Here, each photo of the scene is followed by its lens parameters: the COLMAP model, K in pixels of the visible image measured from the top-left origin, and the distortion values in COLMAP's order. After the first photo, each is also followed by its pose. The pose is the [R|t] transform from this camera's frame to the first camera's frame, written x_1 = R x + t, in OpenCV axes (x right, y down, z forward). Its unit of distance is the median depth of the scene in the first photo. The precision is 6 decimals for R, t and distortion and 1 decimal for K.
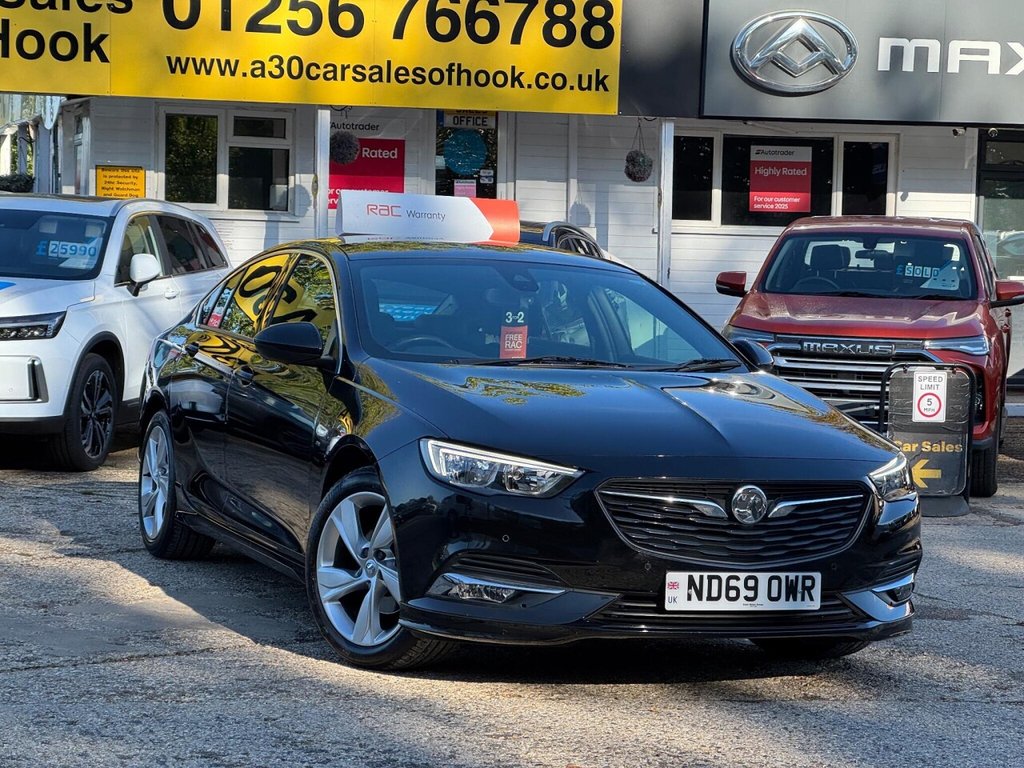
lens RADIAL K [[2179.6, 0, 512.0], [0, 2179.6, 384.0], [0, 0, 1]] dist [0.168934, 0.684816]
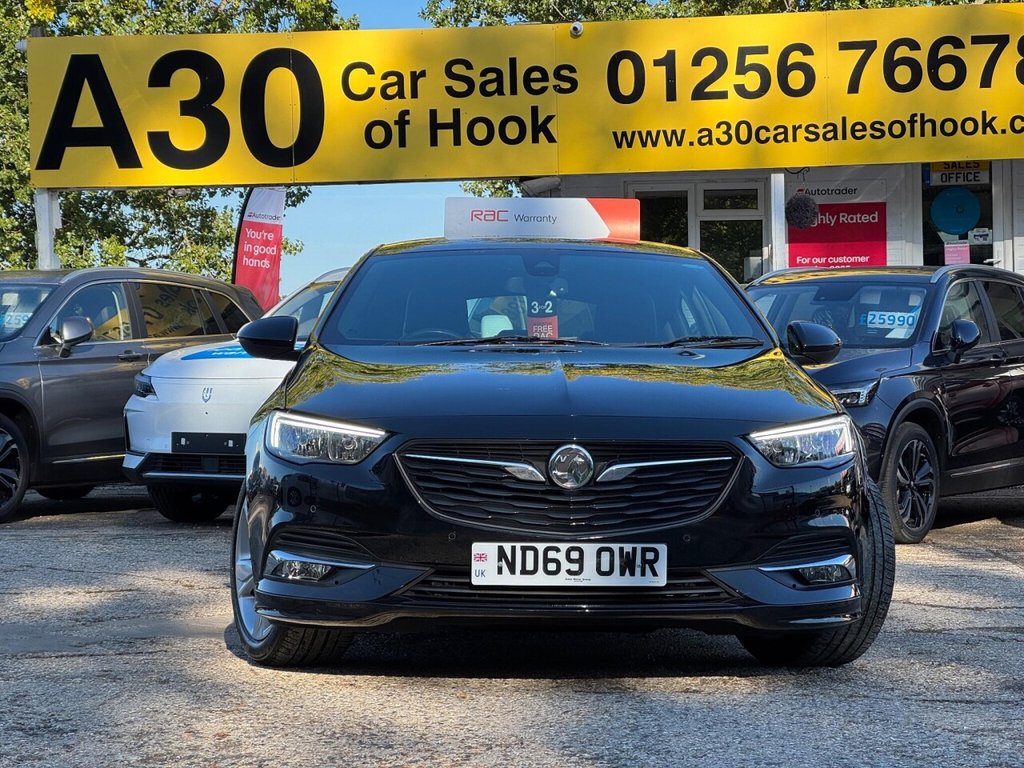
lens RADIAL K [[2205.2, 0, 527.2], [0, 2205.2, 385.1], [0, 0, 1]] dist [0.052929, 2.368999]
pose [[0.939795, -0.041233, -0.339243, 0.165020], [0.021060, 0.997795, -0.062934, 0.032422], [0.341090, 0.052000, 0.938591, 0.062194]]
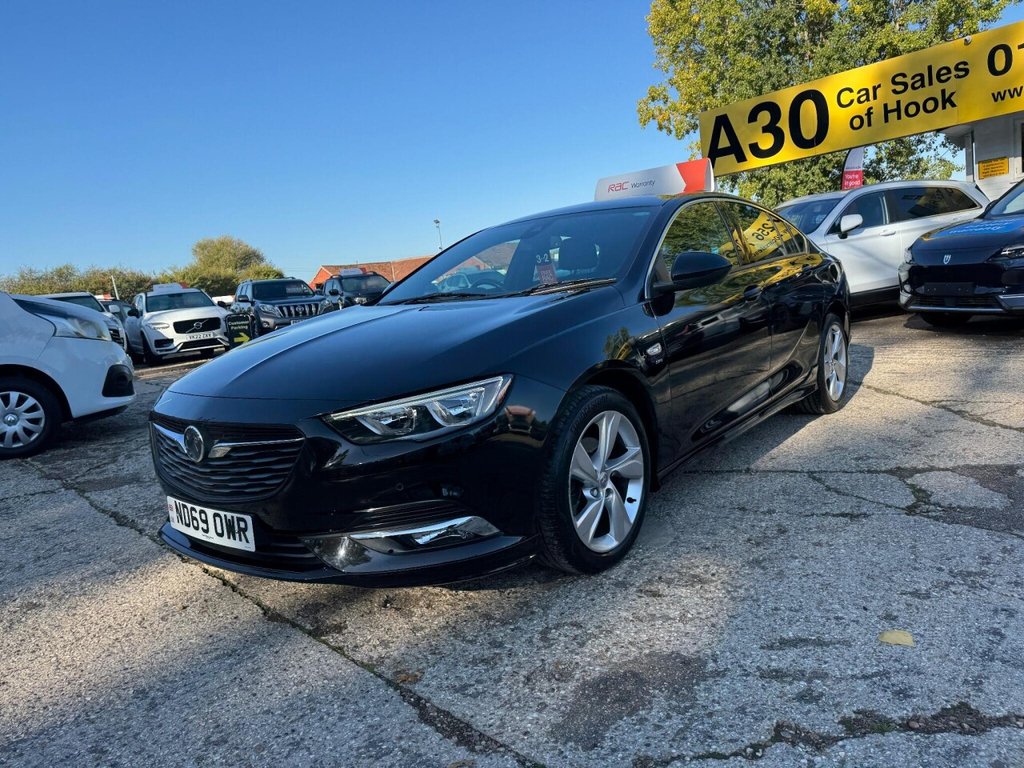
lens RADIAL K [[720.3, 0, 531.0], [0, 720.3, 384.9], [0, 0, 1]] dist [0.023603, -0.022202]
pose [[0.508217, 0.038048, -0.860388, 0.203178], [0.083038, 0.992204, 0.092926, 0.003378], [0.857217, -0.118671, 0.501095, 0.401728]]
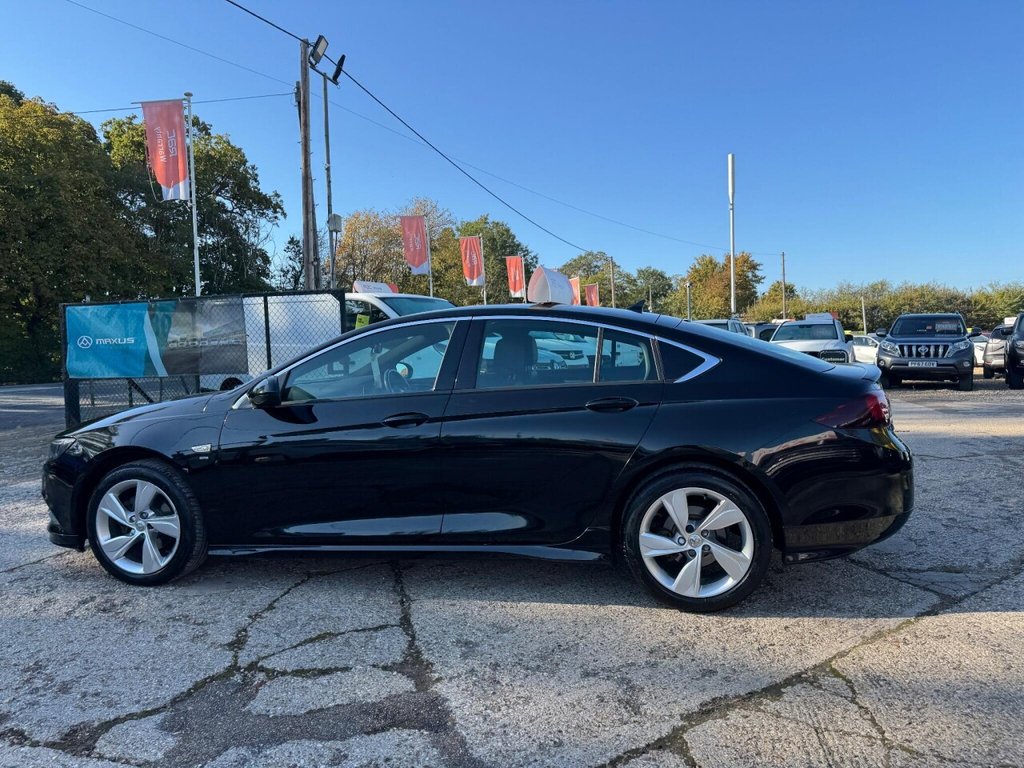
lens RADIAL K [[729.3, 0, 522.6], [0, 729.3, 382.6], [0, 0, 1]] dist [0.049199, -0.057452]
pose [[-0.527994, 0.021093, -0.848986, 0.212548], [-0.030619, 0.998569, 0.043851, -0.020970], [0.848696, 0.049149, -0.526592, 0.728084]]
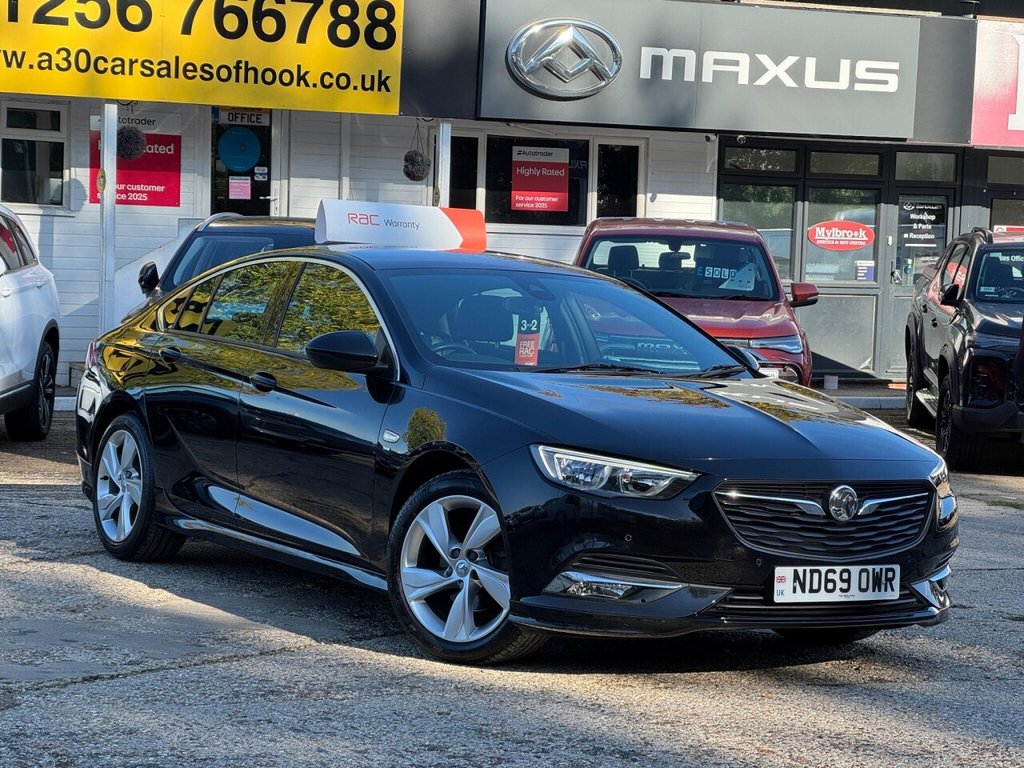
lens RADIAL K [[2177.1, 0, 511.1], [0, 2177.1, 367.8], [0, 0, 1]] dist [0.199655, 0.258863]
pose [[0.984148, -0.003030, 0.177321, -0.101530], [0.003347, 0.999993, -0.001486, -0.004414], [-0.177315, 0.002055, 0.984152, -0.014917]]
